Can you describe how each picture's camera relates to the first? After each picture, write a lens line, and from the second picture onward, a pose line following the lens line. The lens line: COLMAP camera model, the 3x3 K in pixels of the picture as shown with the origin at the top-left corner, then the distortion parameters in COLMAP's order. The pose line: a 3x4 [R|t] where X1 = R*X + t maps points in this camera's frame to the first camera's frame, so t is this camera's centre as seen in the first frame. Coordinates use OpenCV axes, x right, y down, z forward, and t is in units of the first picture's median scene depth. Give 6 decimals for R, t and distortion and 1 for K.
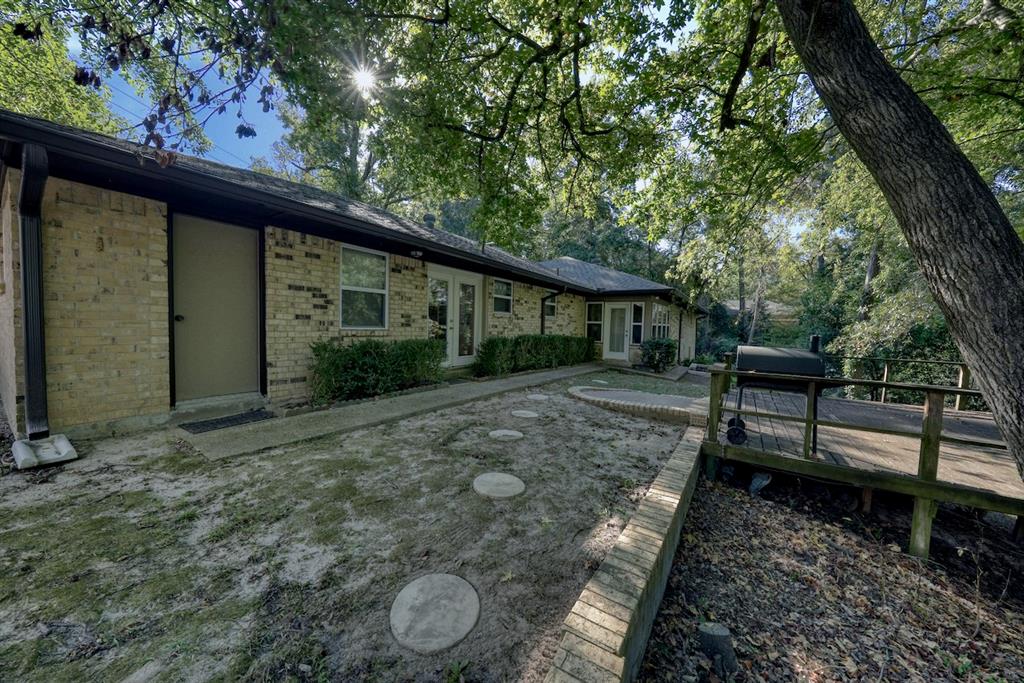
lens RADIAL K [[344.8, 0, 495.8], [0, 344.8, 343.1], [0, 0, 1]] dist [-0.000747, -0.000027]
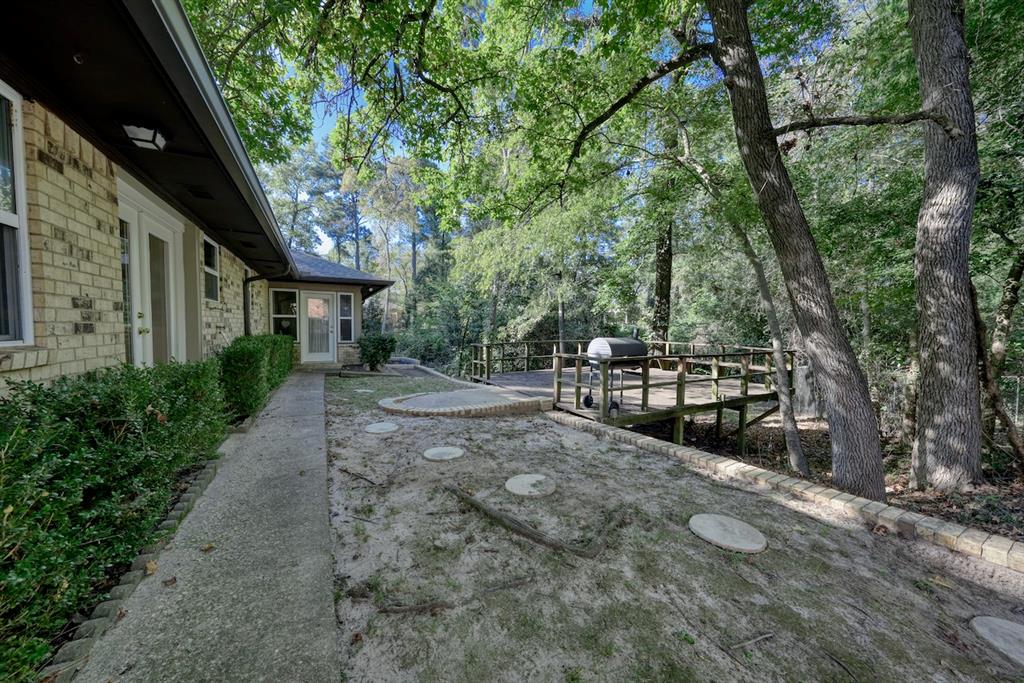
lens RADIAL K [[352.3, 0, 511.6], [0, 352.3, 336.1], [0, 0, 1]] dist [0.016946, -0.006884]
pose [[0.440525, -0.047364, 0.896490, -0.528658], [0.044454, 0.998533, 0.030911, -0.049547], [-0.896639, 0.026236, 0.441985, 0.611152]]
